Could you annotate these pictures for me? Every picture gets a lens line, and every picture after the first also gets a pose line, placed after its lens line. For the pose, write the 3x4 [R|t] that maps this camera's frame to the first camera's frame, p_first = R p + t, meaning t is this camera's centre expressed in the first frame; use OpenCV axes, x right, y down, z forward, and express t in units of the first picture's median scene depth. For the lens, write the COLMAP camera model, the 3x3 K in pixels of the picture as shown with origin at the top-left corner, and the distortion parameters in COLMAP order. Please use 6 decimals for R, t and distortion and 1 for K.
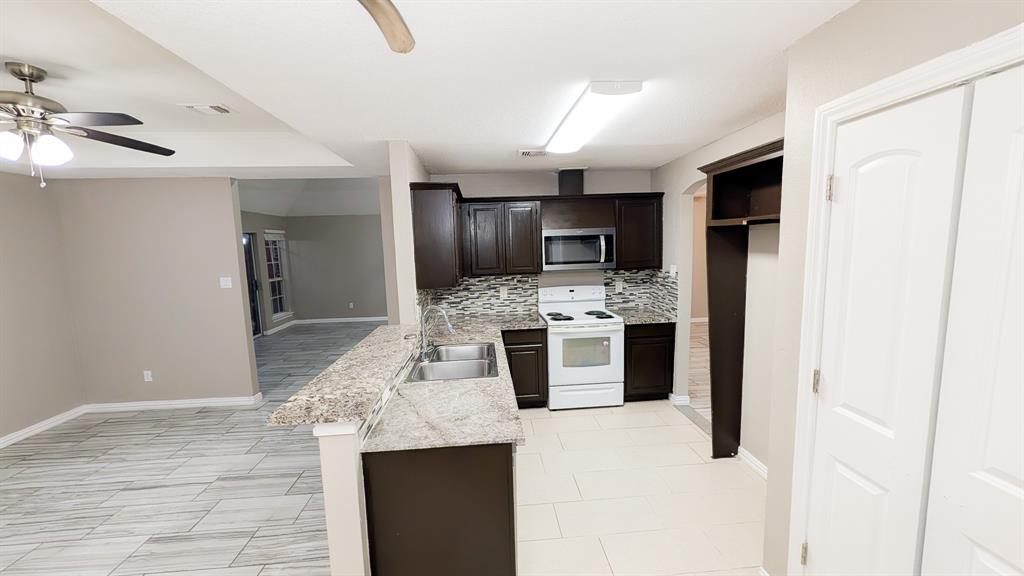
lens RADIAL K [[391.8, 0, 512.4], [0, 391.8, 285.6], [0, 0, 1]] dist [0.002034, 0.000748]
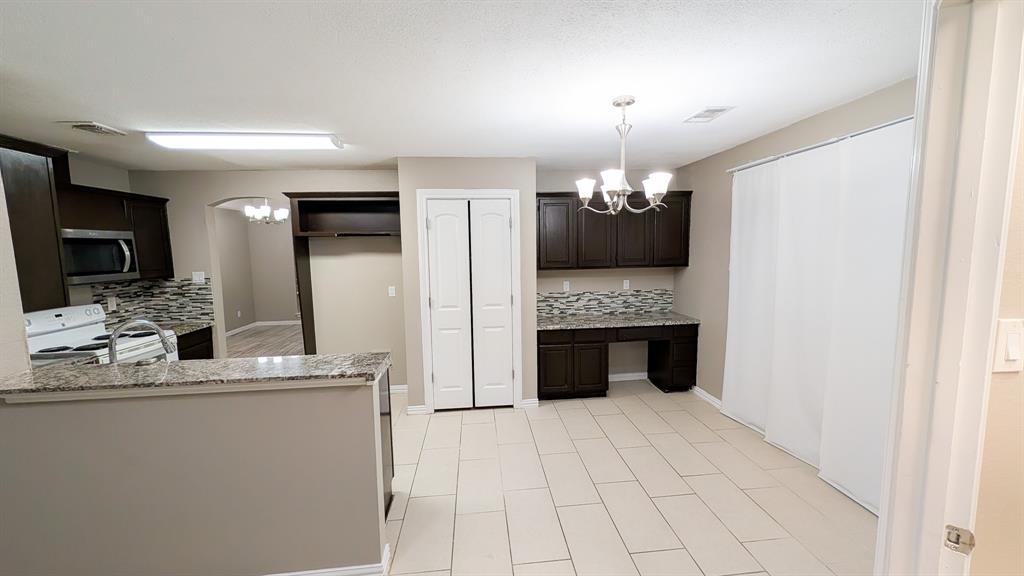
lens RADIAL K [[391.8, 0, 513.5], [0, 391.8, 288.7], [0, 0, 1]] dist [0.002034, 0.000748]
pose [[-0.025054, -0.074619, 0.996897, -1.629892], [0.123980, 0.989280, 0.077164, 0.035497], [-0.991968, 0.125528, -0.015534, 0.501685]]
